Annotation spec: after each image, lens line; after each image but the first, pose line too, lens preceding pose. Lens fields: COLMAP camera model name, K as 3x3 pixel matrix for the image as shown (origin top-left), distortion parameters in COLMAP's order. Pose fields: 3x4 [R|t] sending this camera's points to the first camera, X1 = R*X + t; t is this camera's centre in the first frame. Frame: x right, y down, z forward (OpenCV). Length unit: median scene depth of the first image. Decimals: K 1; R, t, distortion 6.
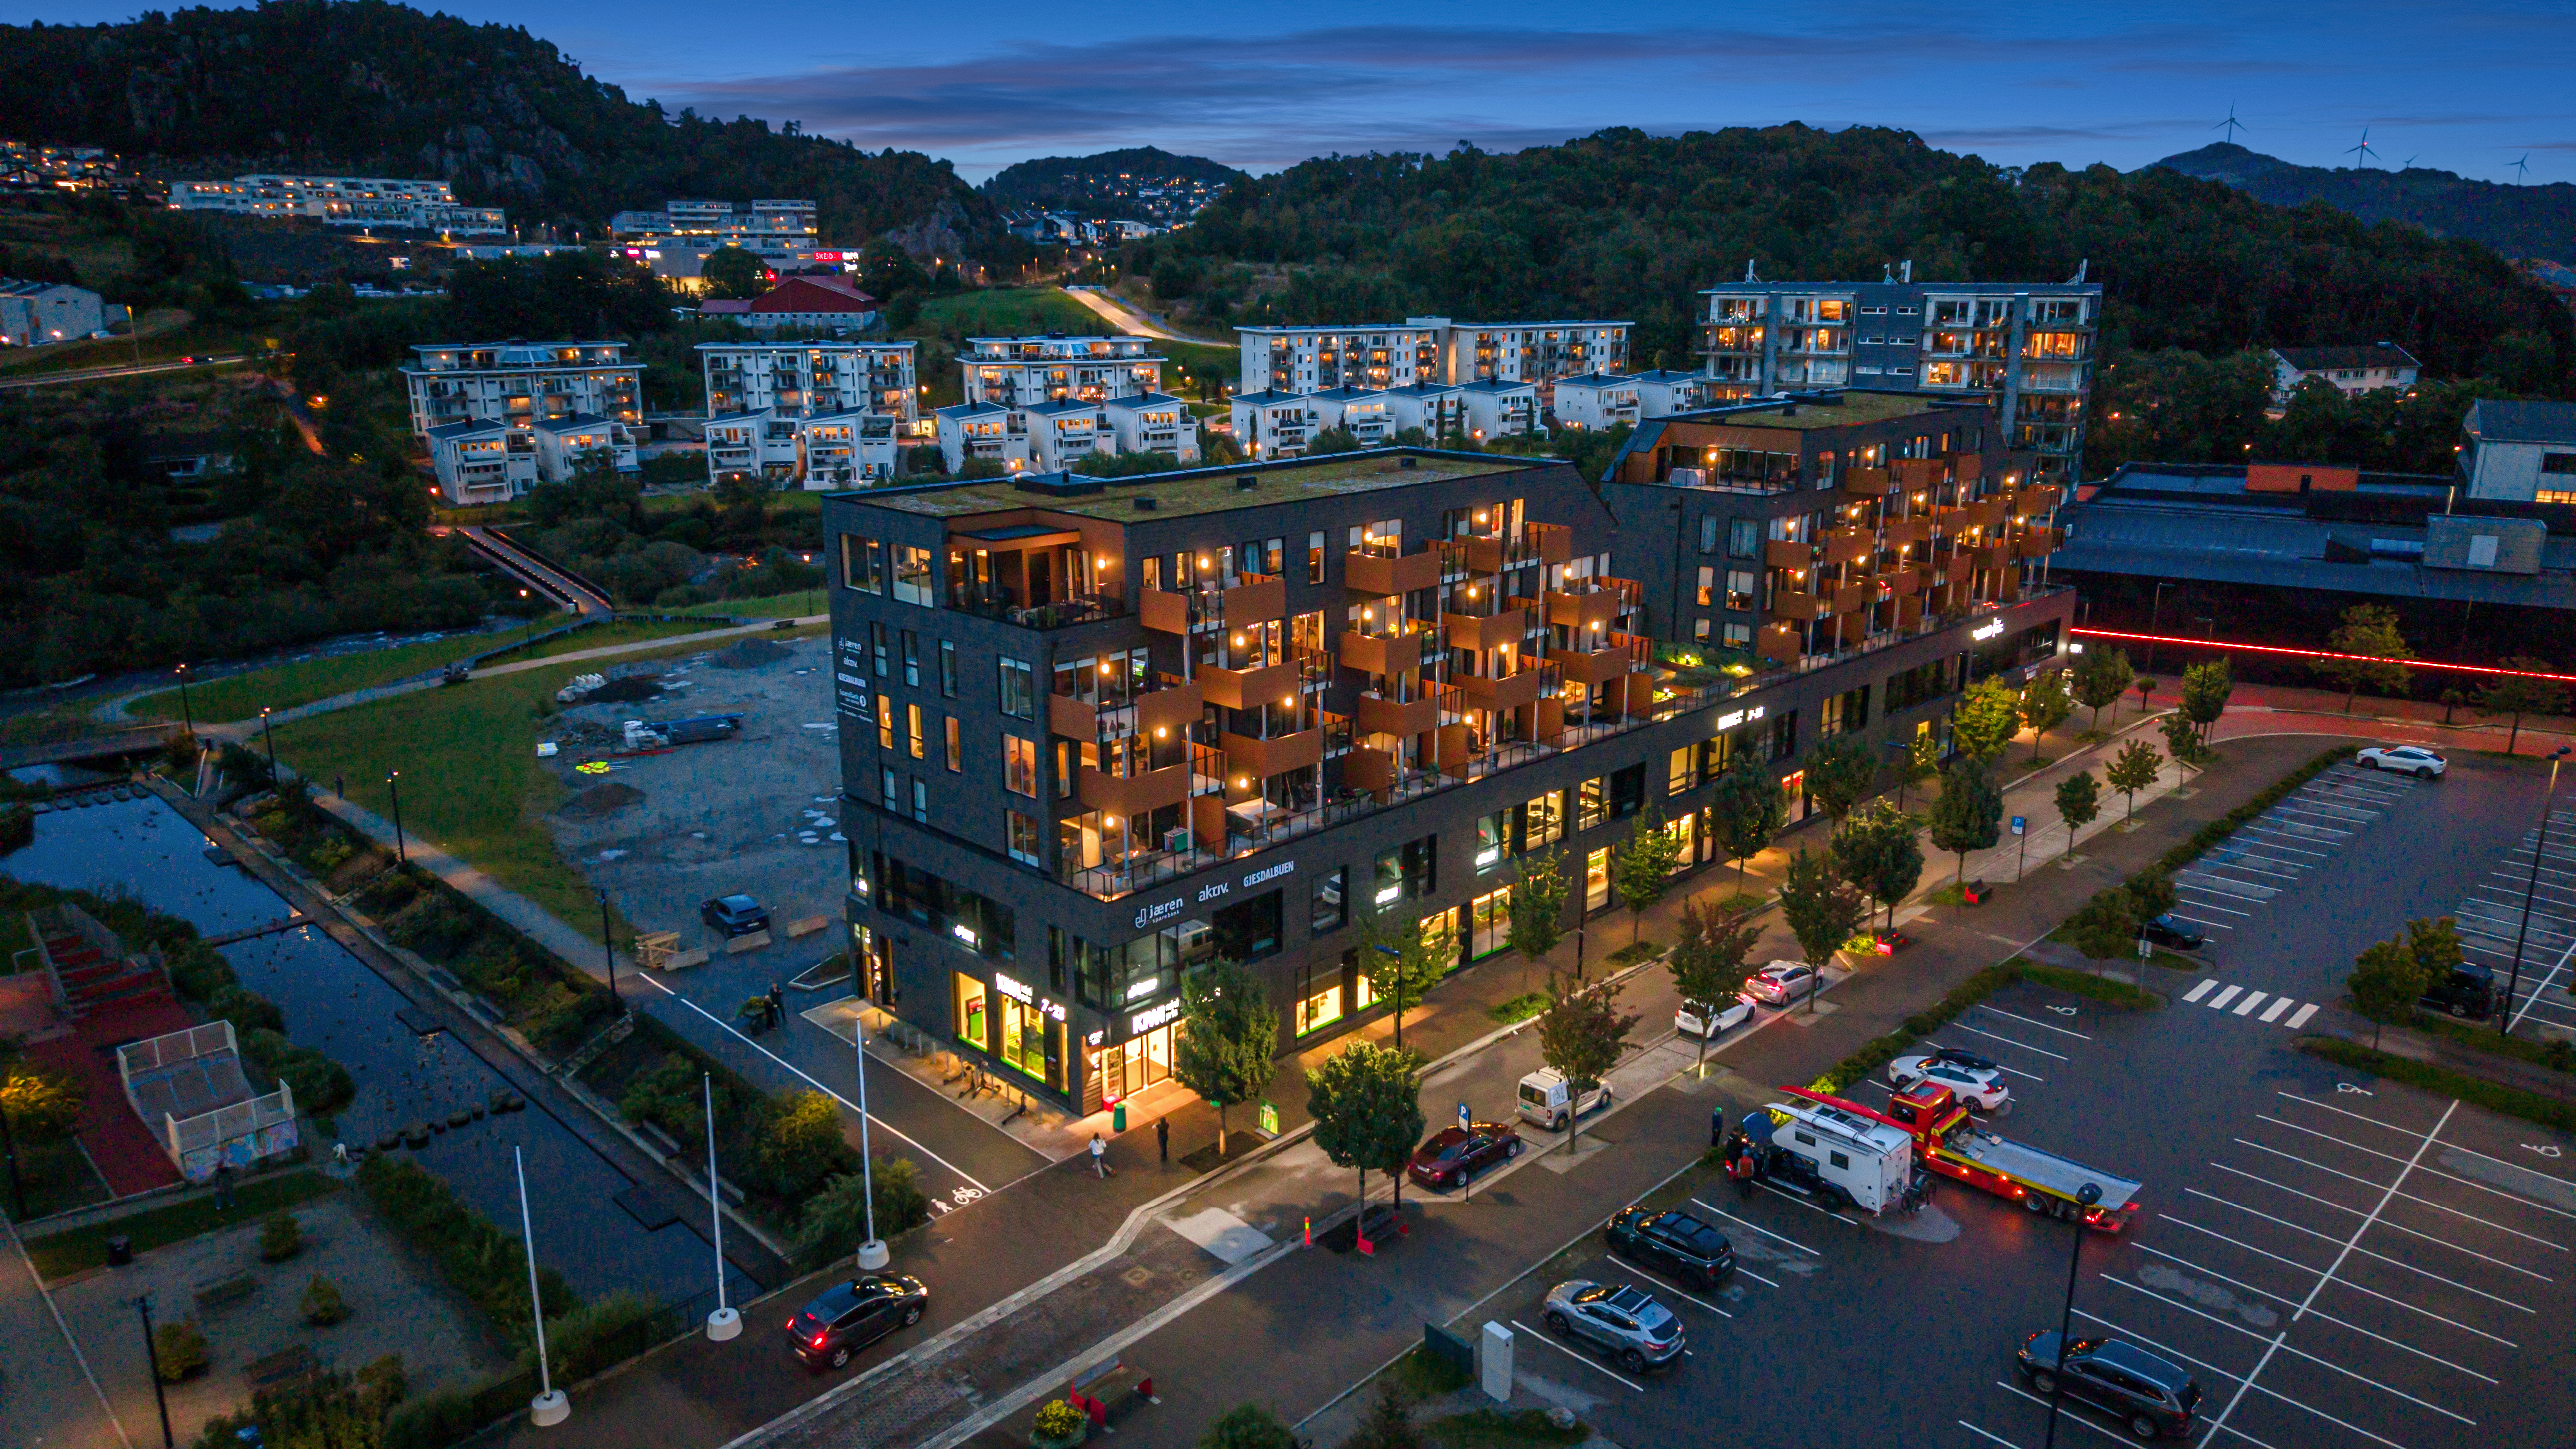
lens RADIAL K [[1730.8, 0, 1291.2], [0, 1730.8, 682.3], [0, 0, 1]] dist [-0.001457, -0.031693]
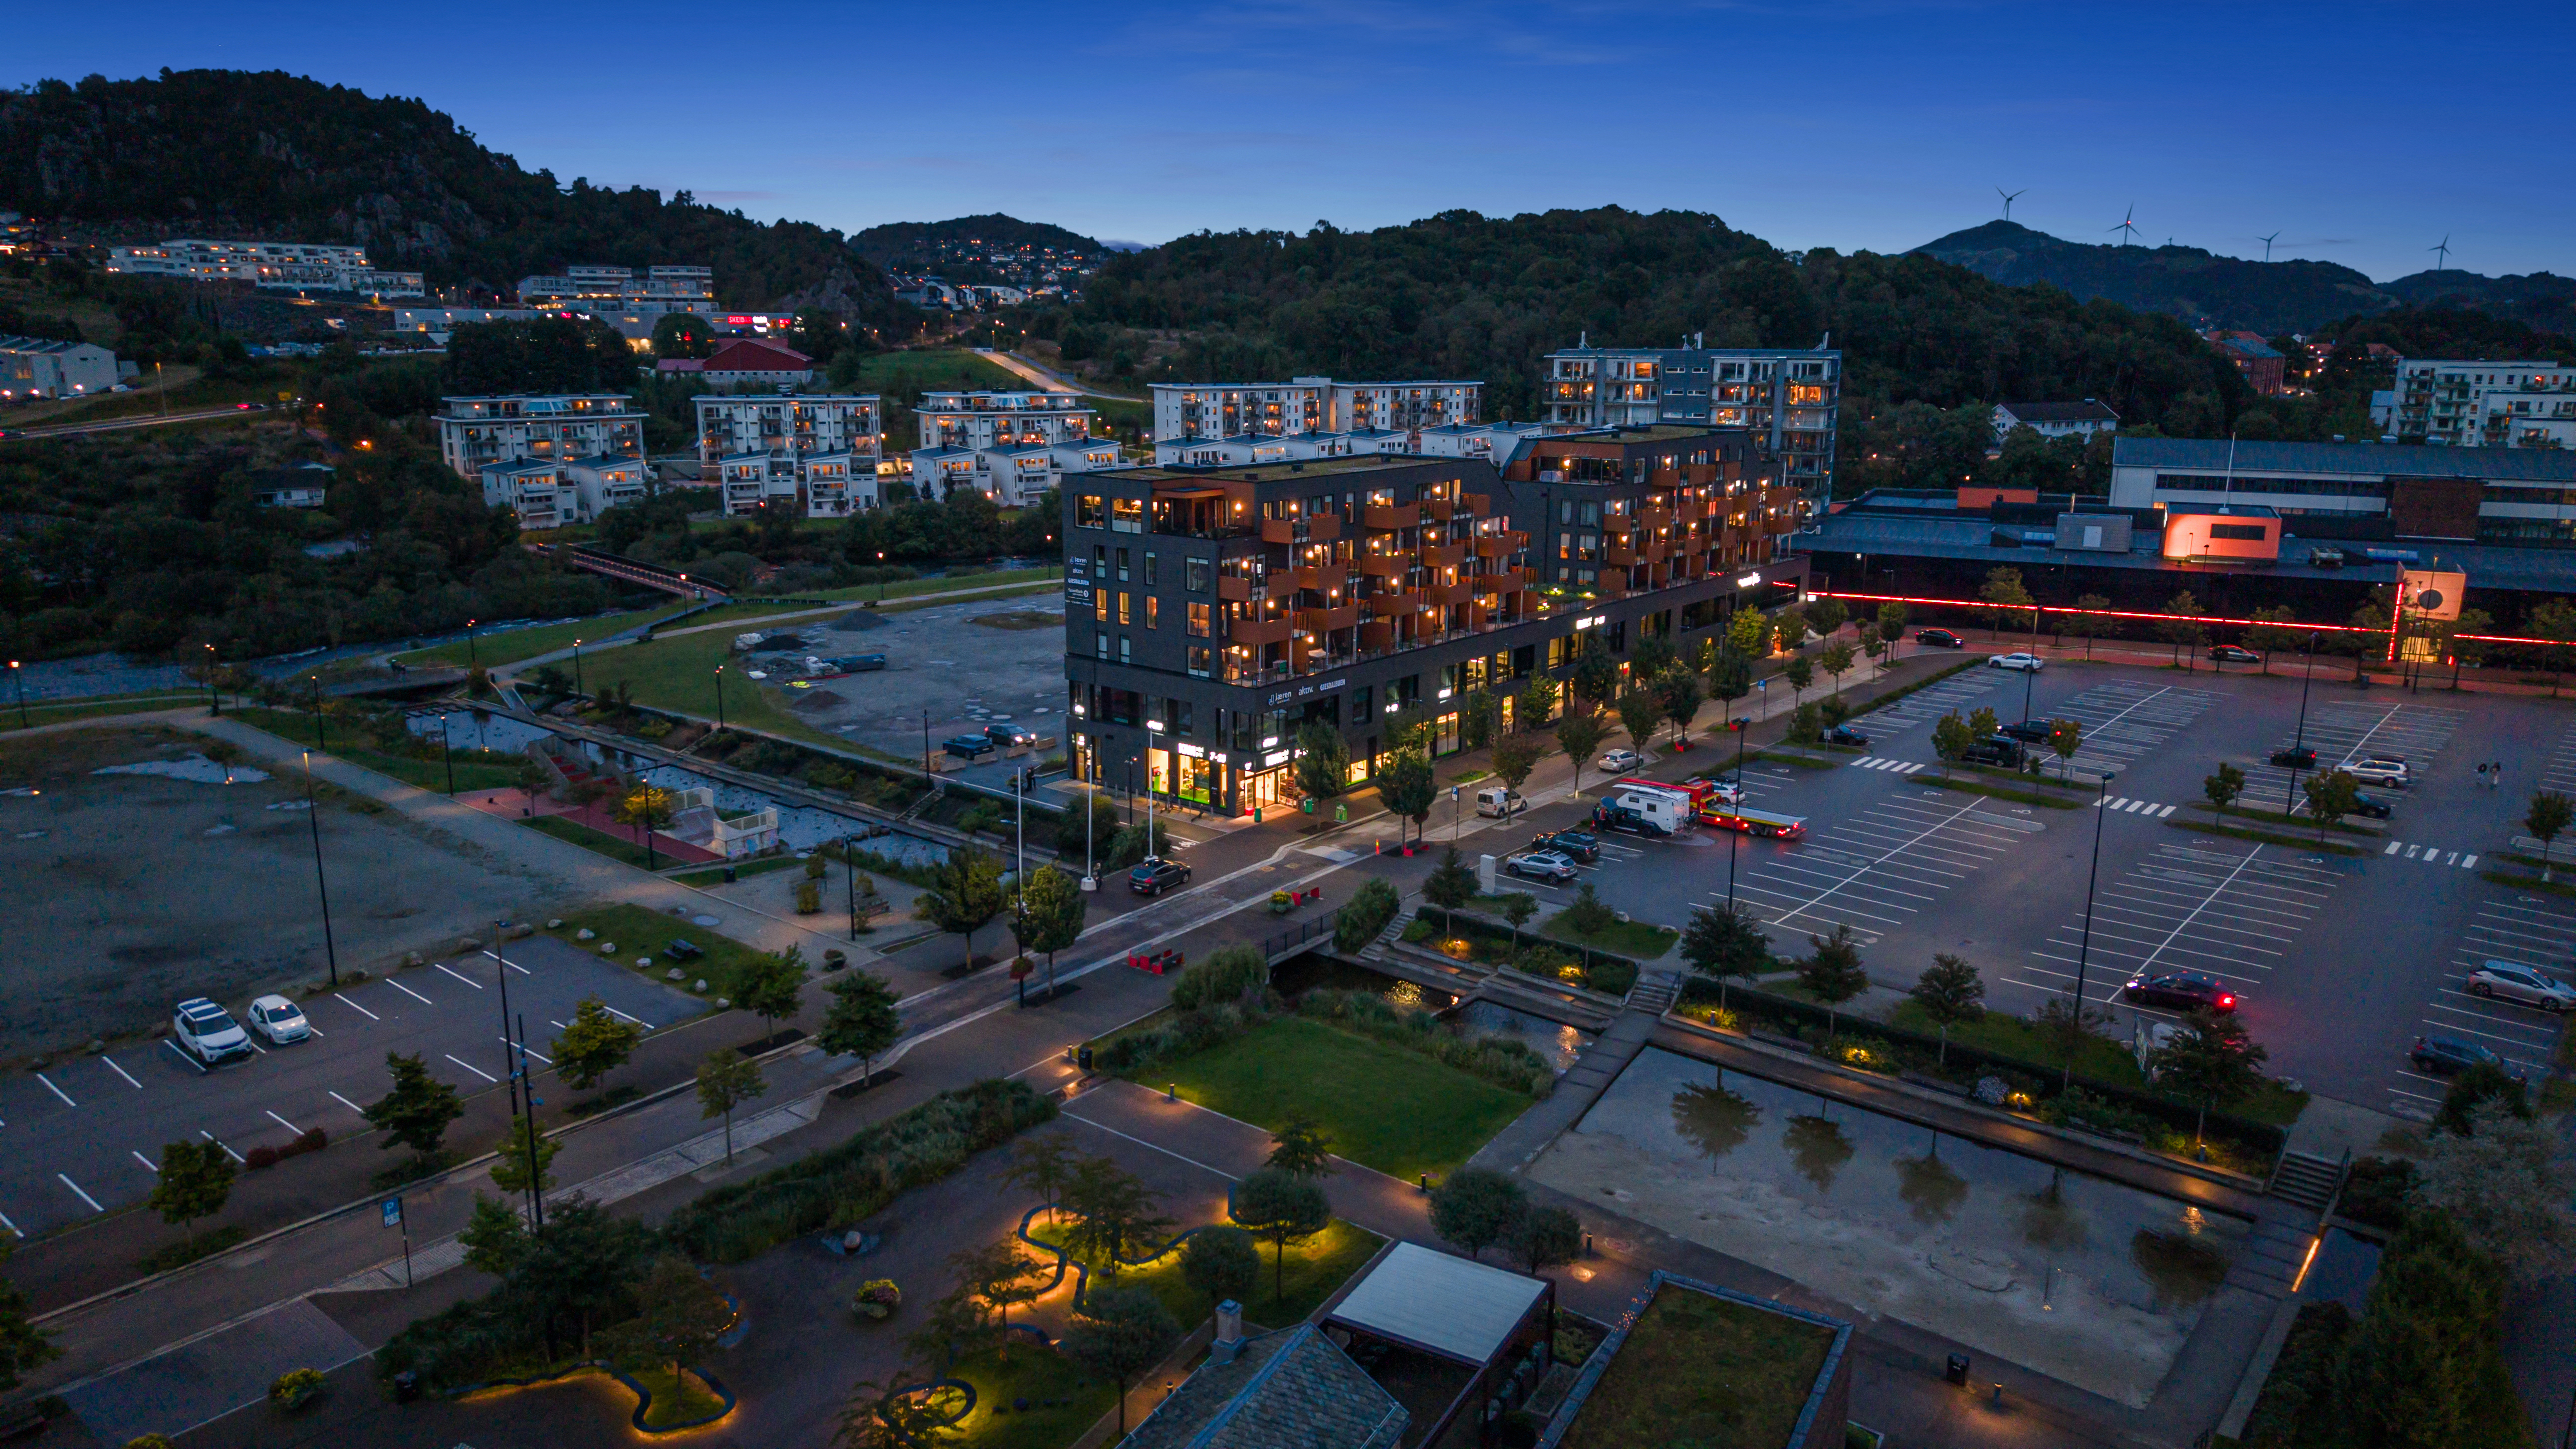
lens RADIAL K [[1774.9, 0, 1288.0], [0, 1774.9, 724.5], [0, 0, 1]] dist [0.002627, -0.053978]
pose [[0.995099, -0.015211, 0.097705, -0.067847], [0.016866, 0.999728, -0.016133, 0.052136], [-0.097433, 0.017701, 0.995085, -0.227055]]
